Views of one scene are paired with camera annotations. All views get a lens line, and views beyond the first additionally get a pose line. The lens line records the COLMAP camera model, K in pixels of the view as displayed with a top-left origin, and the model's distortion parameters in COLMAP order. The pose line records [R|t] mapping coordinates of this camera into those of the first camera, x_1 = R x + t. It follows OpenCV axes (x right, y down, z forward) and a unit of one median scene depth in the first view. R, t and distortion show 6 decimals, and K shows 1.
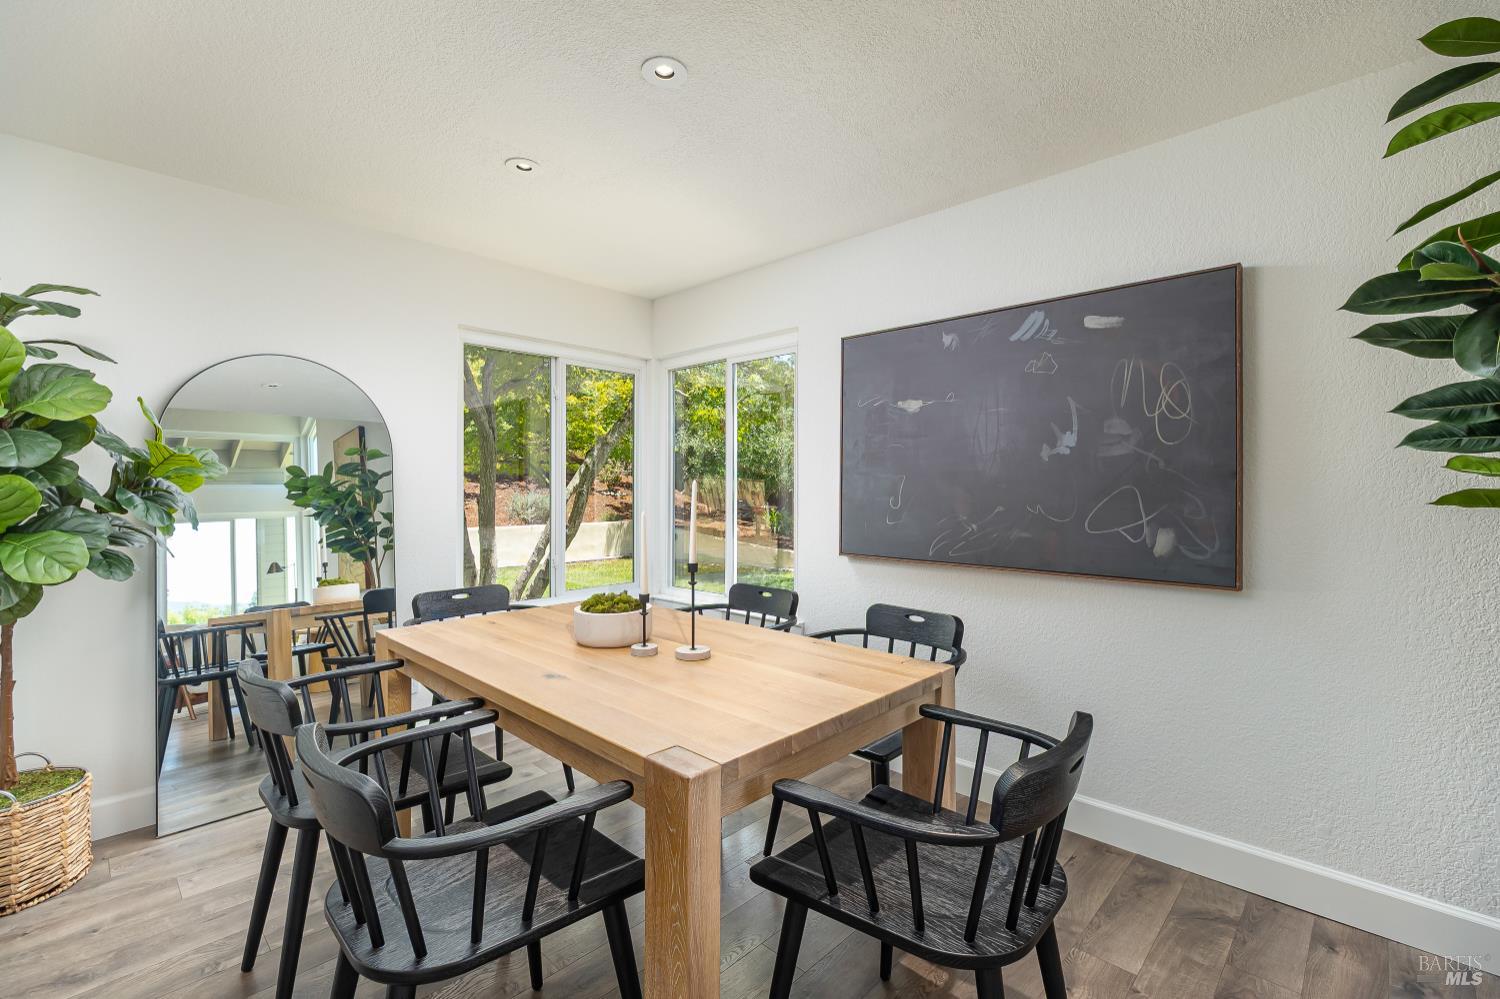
lens RADIAL K [[663.1, 0, 750.2], [0, 663.1, 492.7], [0, 0, 1]] dist [0.000260, -0.000291]
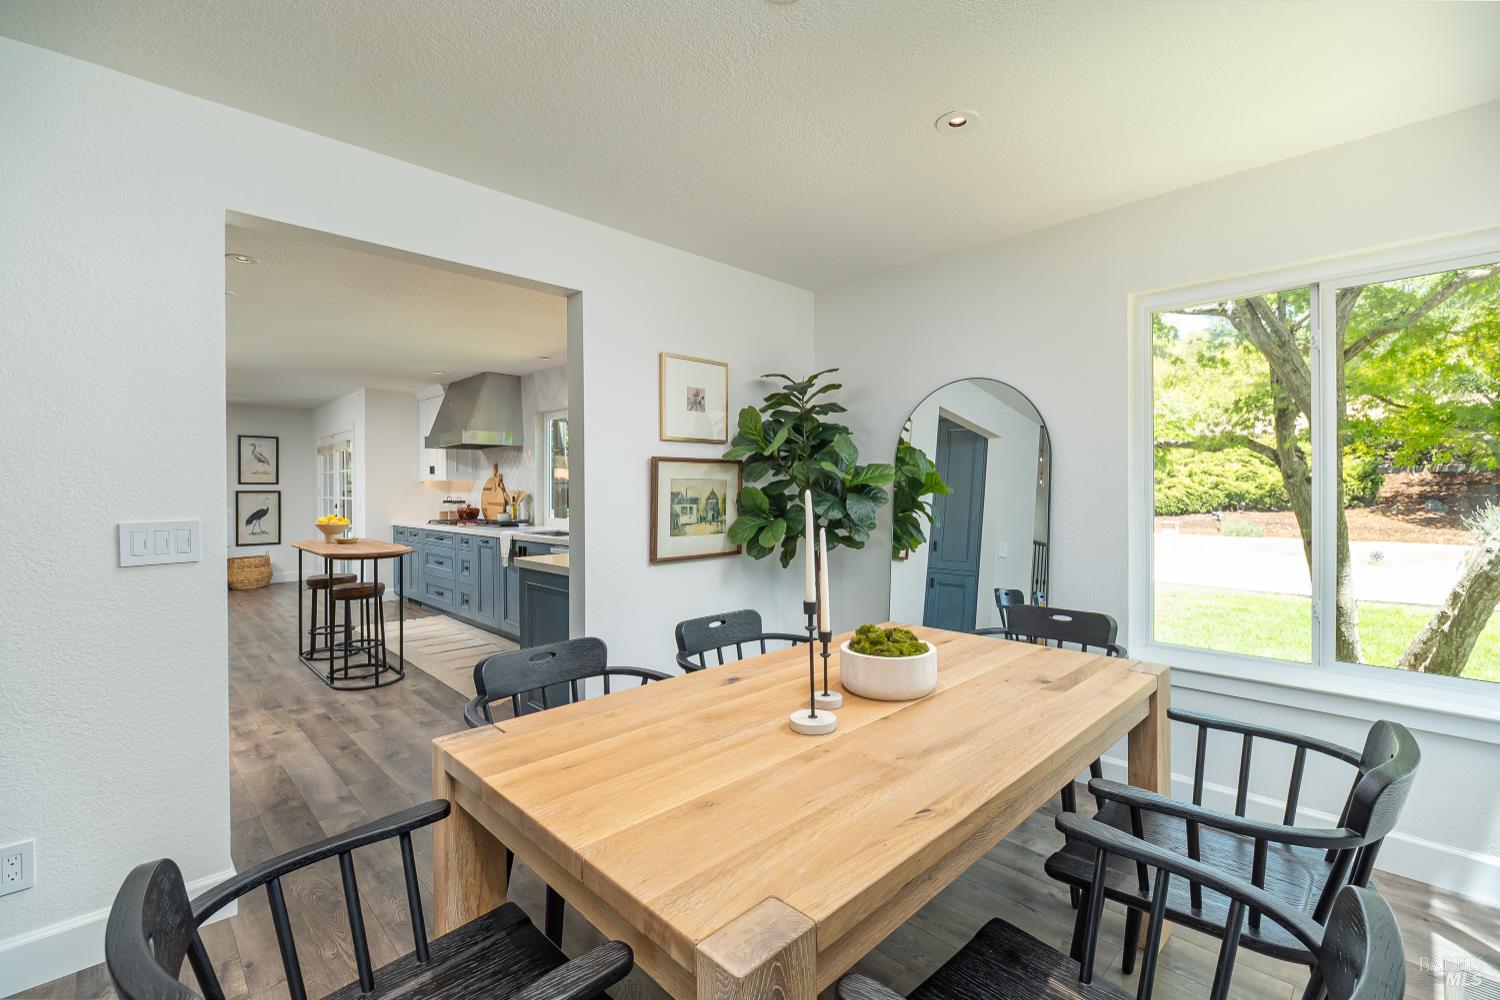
lens RADIAL K [[654.8, 0, 763.5], [0, 654.8, 495.6], [0, 0, 1]] dist [-0.001457, -0.001058]
pose [[-0.021779, 0.003992, -0.999755, 0.661456], [-0.000491, 0.999992, 0.004003, -0.008555], [0.999763, 0.000578, -0.021777, 1.008814]]
